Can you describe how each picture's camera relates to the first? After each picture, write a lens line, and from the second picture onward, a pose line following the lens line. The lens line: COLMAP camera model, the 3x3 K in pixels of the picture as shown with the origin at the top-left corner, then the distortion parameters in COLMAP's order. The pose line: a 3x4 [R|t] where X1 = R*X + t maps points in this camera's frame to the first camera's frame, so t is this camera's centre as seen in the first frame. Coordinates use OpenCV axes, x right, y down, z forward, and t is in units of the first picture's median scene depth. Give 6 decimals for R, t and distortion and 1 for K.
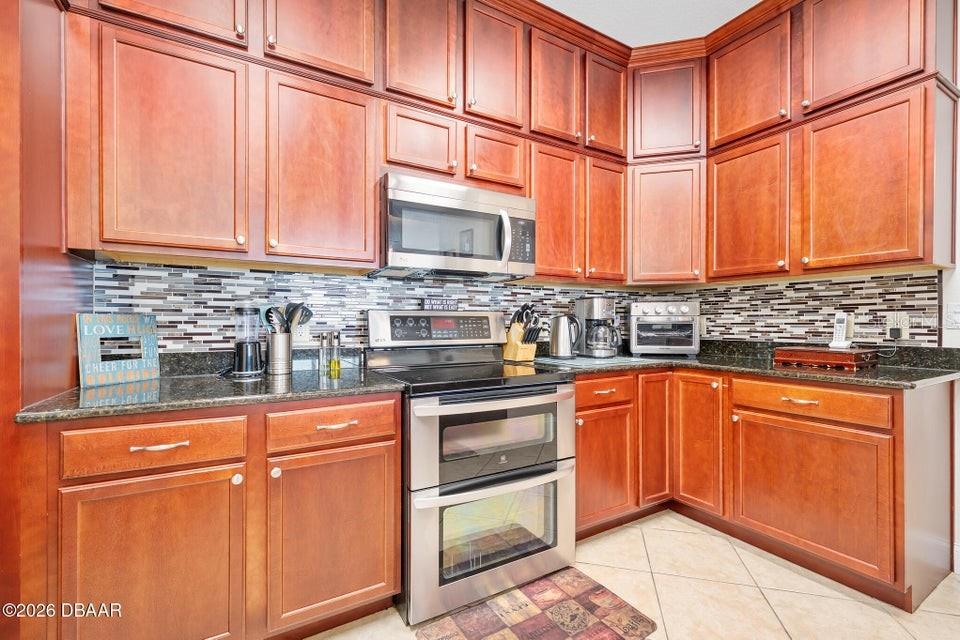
lens RADIAL K [[398.6, 0, 479.0], [0, 398.6, 322.4], [0, 0, 1]] dist [-0.000238, 0.000064]
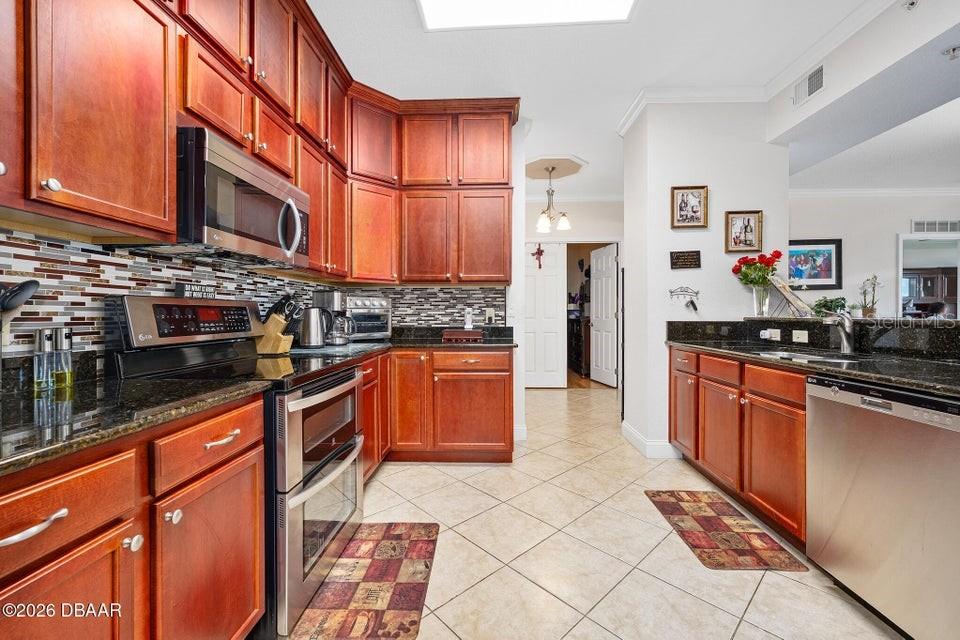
lens RADIAL K [[403.3, 0, 479.8], [0, 403.3, 312.8], [0, 0, 1]] dist [0.001602, 0.000358]
pose [[0.520643, 0.002340, 0.853771, -0.488653], [-0.000521, 0.999997, -0.002423, 0.000309], [-0.853774, 0.000816, 0.520643, 0.074174]]
